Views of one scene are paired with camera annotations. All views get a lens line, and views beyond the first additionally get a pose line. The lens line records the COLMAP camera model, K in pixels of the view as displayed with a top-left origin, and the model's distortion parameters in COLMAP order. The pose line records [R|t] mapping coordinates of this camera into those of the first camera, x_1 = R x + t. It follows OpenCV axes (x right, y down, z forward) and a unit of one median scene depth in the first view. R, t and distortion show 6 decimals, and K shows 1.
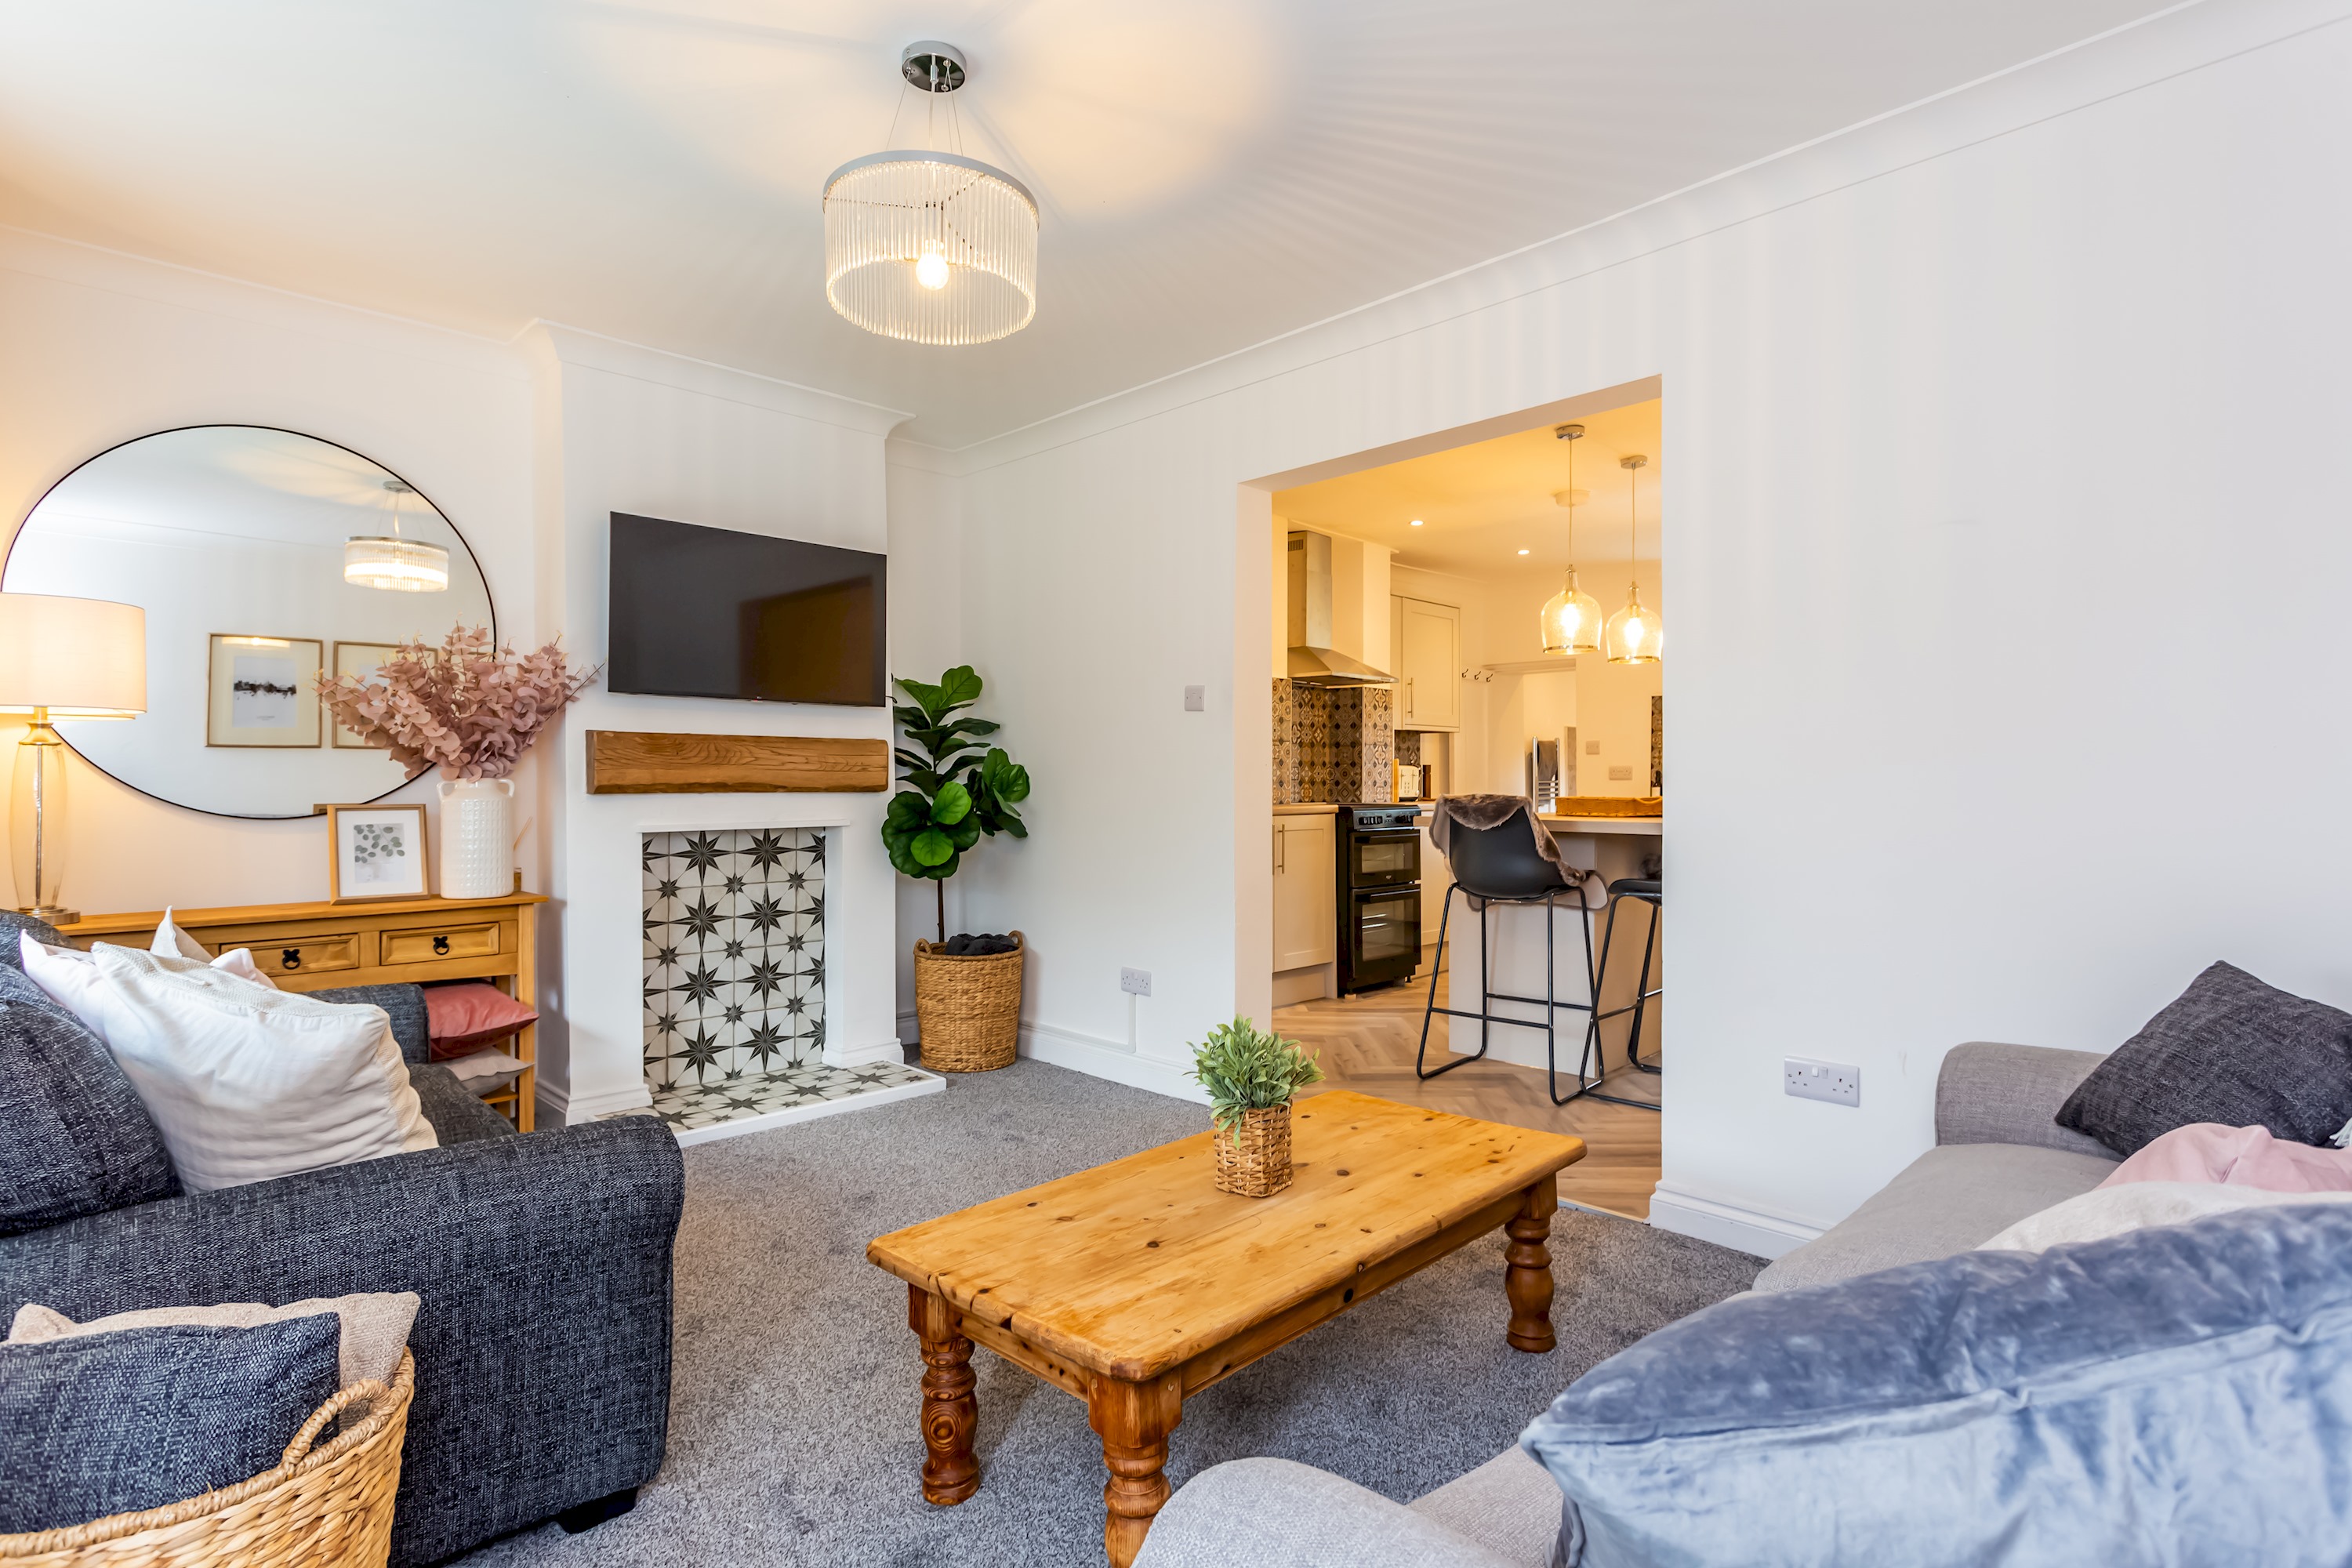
lens RADIAL K [[1170.1, 0, 1161.2], [0, 1170.1, 774.5], [0, 0, 1]] dist [-0.006457, 0.006761]
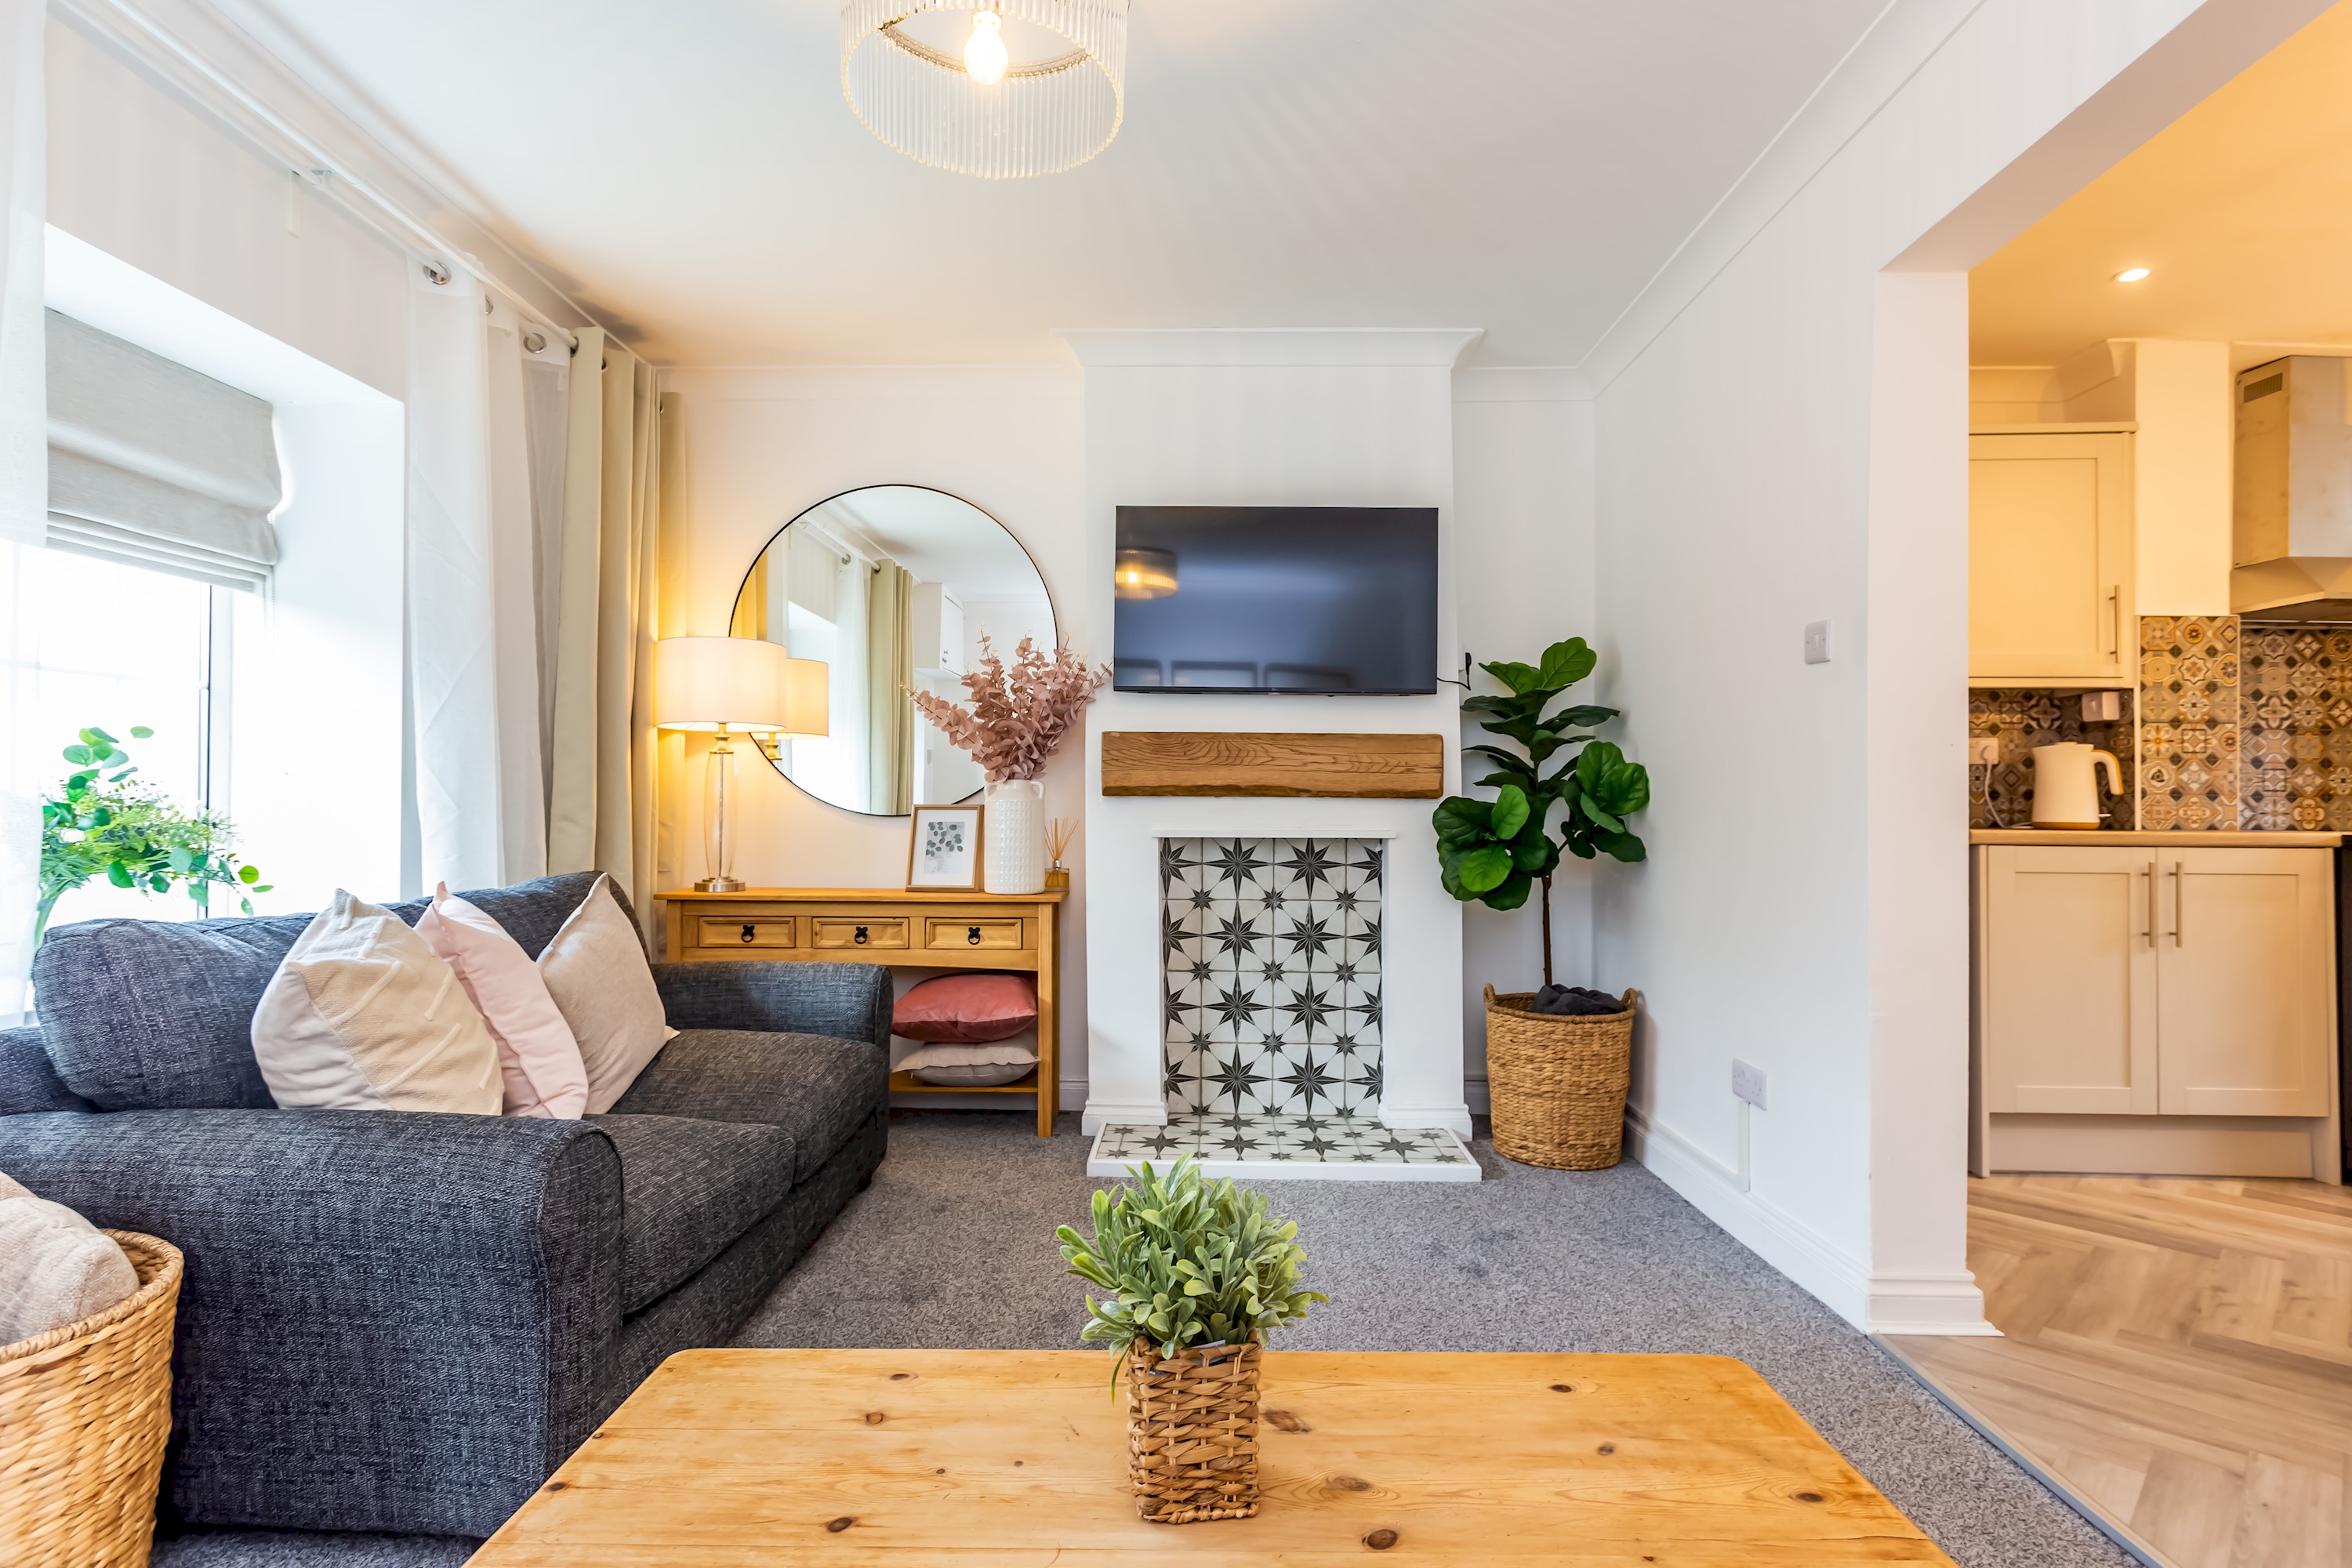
lens RADIAL K [[1170.1, 0, 1161.8], [0, 1170.1, 788.6], [0, 0, 1]] dist [-0.006457, 0.006761]
pose [[0.698924, -0.007666, -0.715155, 0.216255], [-0.004191, 0.999881, -0.014815, 0.021486], [0.715183, 0.013352, 0.698809, 0.298181]]
